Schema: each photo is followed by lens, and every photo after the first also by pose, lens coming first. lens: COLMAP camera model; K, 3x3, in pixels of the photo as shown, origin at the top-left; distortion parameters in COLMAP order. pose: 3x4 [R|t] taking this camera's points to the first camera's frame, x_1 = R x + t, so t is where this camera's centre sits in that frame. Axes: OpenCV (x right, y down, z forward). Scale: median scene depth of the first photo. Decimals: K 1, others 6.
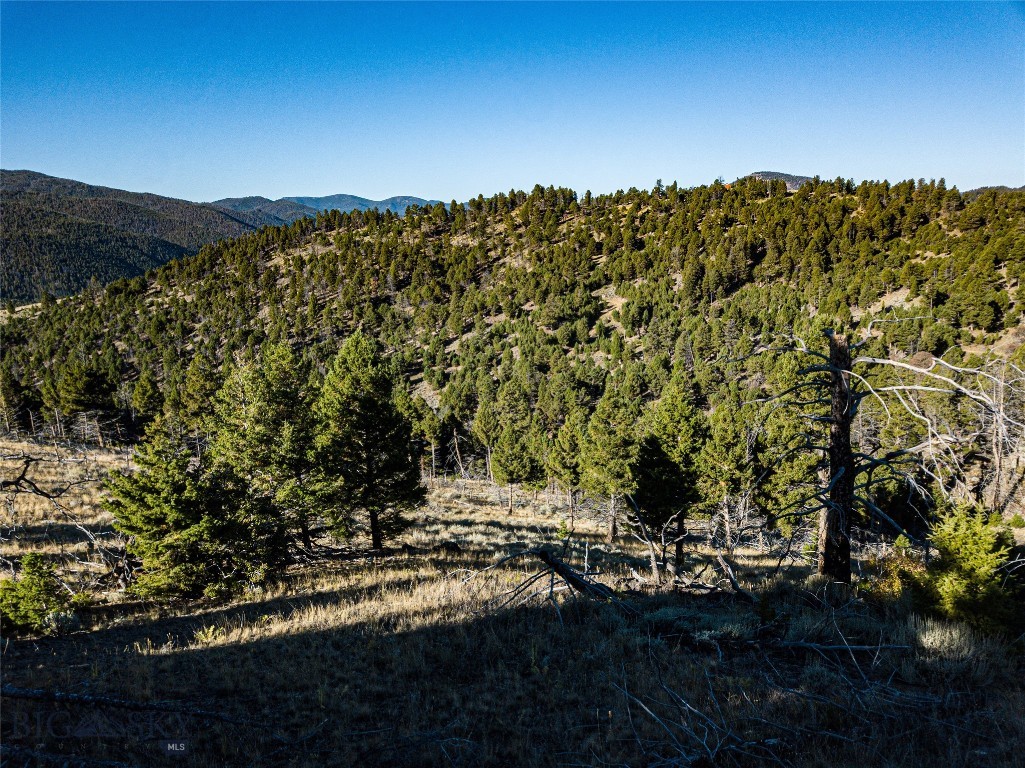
lens RADIAL K [[786.1, 0, 500.2], [0, 786.1, 383.7], [0, 0, 1]] dist [0.012993, -0.005337]
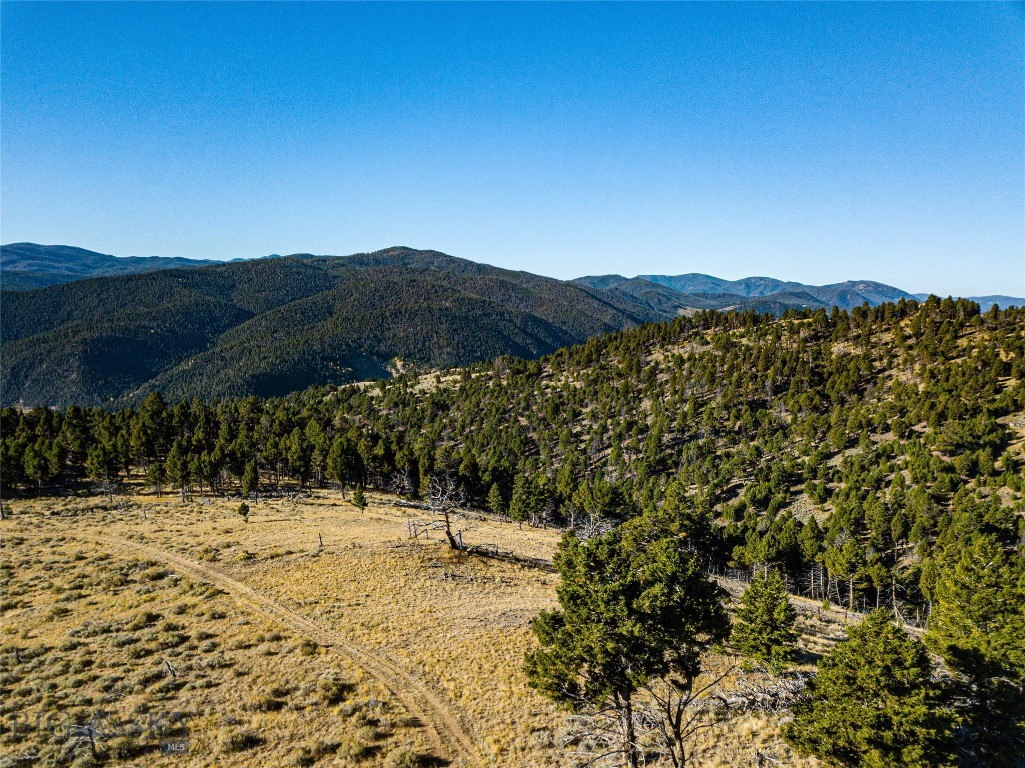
lens RADIAL K [[786.1, 0, 500.2], [0, 786.1, 383.7], [0, 0, 1]] dist [0.012993, -0.005337]
pose [[0.908488, 0.082545, -0.409678, -0.038844], [-0.120846, 0.990309, -0.068448, -0.021647], [0.400058, 0.111692, 0.909658, -0.095242]]
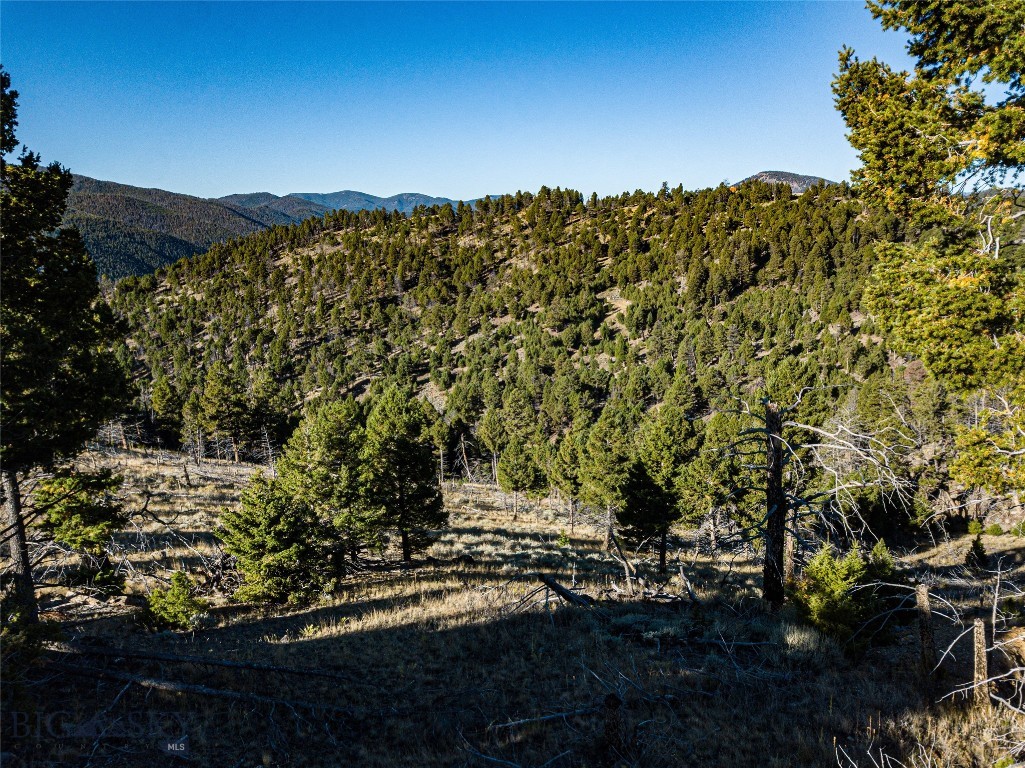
lens RADIAL K [[786.1, 0, 500.2], [0, 786.1, 383.7], [0, 0, 1]] dist [0.012993, -0.005337]
pose [[0.999946, 0.008229, -0.006322, -0.000367], [-0.008208, 0.999961, 0.003393, -0.003913], [0.006350, -0.003341, 0.999974, -0.012133]]
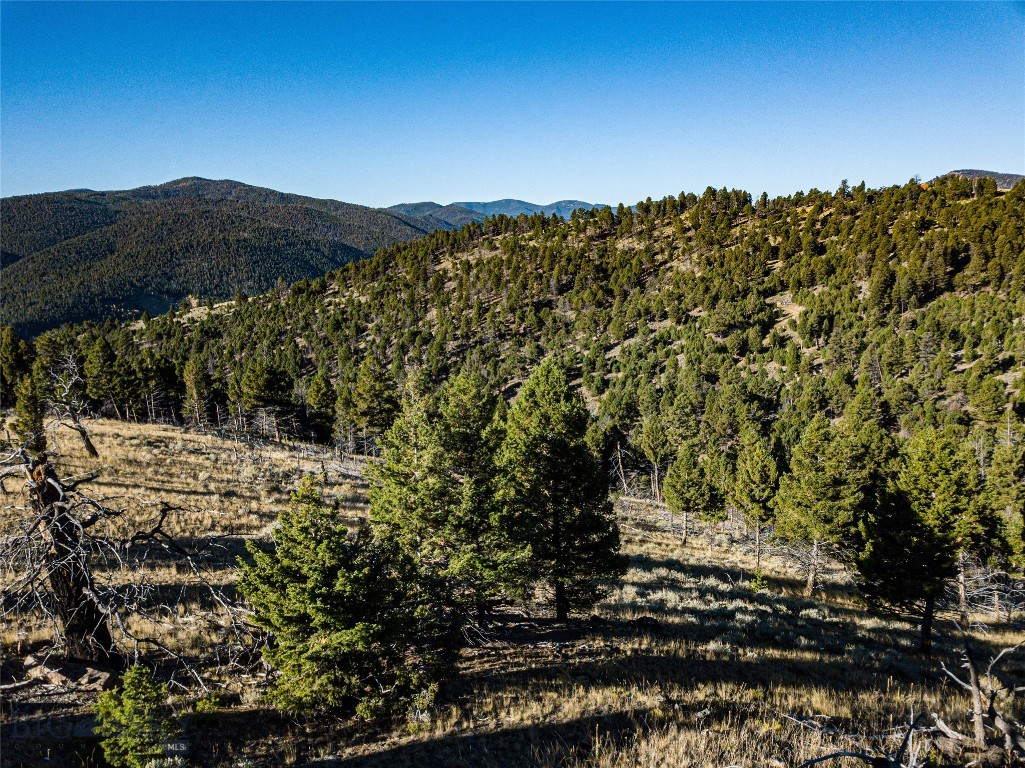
lens RADIAL K [[786.1, 0, 500.2], [0, 786.1, 383.7], [0, 0, 1]] dist [0.012993, -0.005337]
pose [[0.979324, 0.038123, -0.198675, -0.003664], [-0.039068, 0.999236, -0.000835, -0.001924], [0.198492, 0.008579, 0.980065, 0.010181]]
